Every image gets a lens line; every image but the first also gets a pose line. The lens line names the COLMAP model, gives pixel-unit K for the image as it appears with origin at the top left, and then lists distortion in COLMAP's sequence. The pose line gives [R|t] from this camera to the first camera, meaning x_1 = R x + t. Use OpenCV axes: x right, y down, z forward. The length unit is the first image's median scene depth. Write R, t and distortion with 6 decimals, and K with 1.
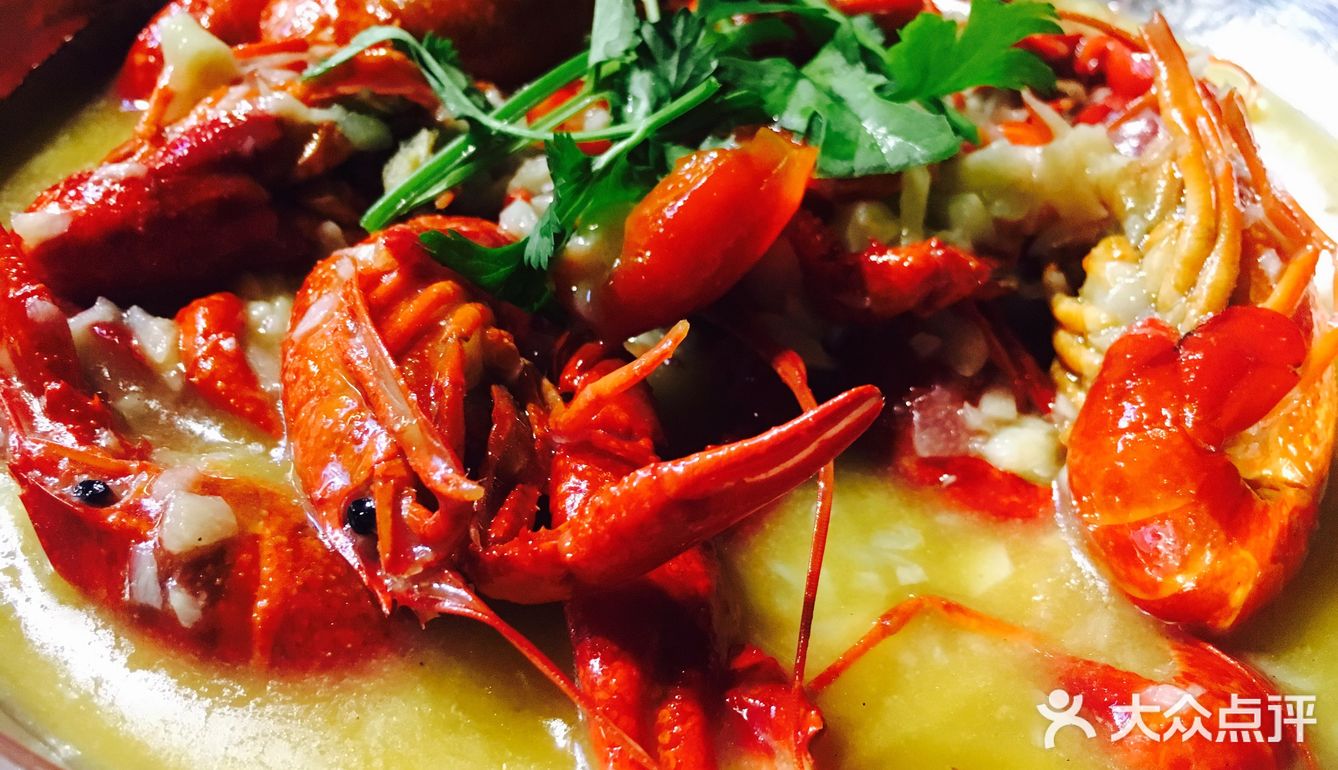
lens RADIAL K [[1254.7, 0, 652.5], [0, 1254.7, 349.3], [0, 0, 1]] dist [0.087748, -0.249723]
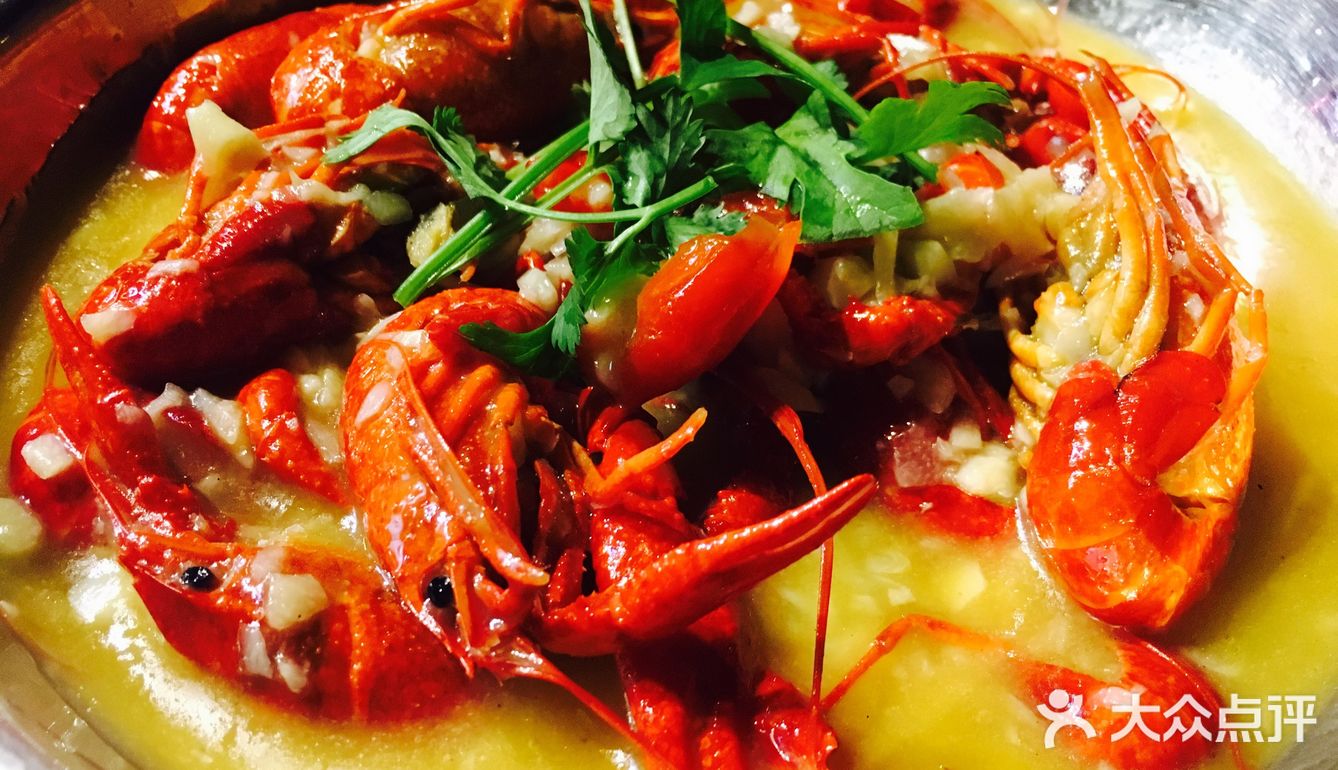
lens RADIAL K [[1254.7, 0, 652.5], [0, 1254.7, 349.3], [0, 0, 1]] dist [0.087748, -0.249723]
pose [[0.997680, -0.057068, 0.037127, -0.054154], [0.053721, 0.994877, 0.085634, -0.158949], [-0.041824, -0.083440, 0.995635, -0.141391]]
